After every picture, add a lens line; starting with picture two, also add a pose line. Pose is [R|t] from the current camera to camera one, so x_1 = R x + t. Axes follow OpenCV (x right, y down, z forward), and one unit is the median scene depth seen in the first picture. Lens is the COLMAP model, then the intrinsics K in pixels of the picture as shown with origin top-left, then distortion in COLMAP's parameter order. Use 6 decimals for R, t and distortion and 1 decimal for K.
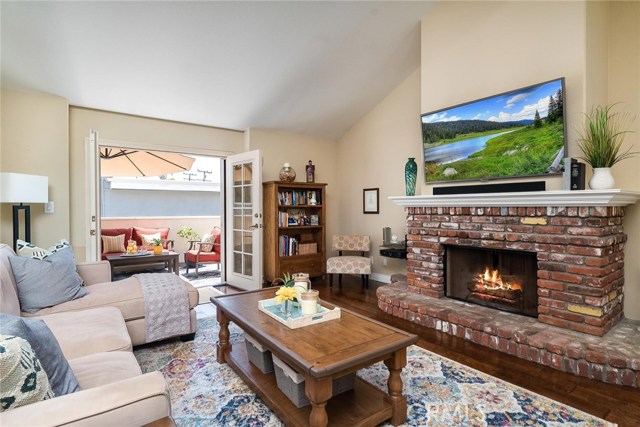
lens RADIAL K [[332.8, 0, 318.8], [0, 332.8, 211.9], [0, 0, 1]] dist [0.004791, 0.001129]
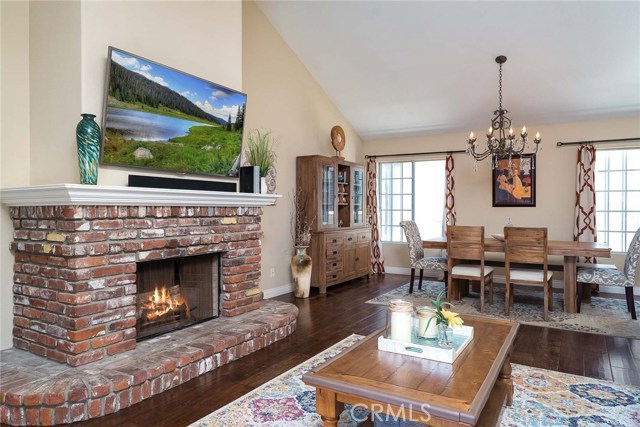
lens RADIAL K [[419.1, 0, 323.2], [0, 419.1, 210.9], [0, 0, 1]] dist [0.033838, -0.002755]
pose [[-0.370431, -0.005562, 0.928844, -0.553522], [0.006209, 0.999945, 0.008463, -0.010255], [-0.928839, 0.008902, -0.370376, 1.006967]]
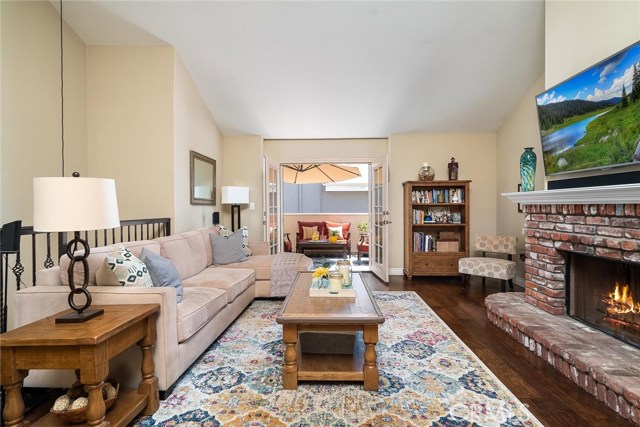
lens RADIAL K [[325.9, 0, 320.6], [0, 325.9, 210.4], [0, 0, 1]] dist [0.006549, 0.001079]
pose [[0.773862, 0.005670, -0.633329, 0.444046], [-0.003342, 0.999983, 0.004869, -0.002771], [0.633345, -0.001651, 0.773868, 0.004593]]
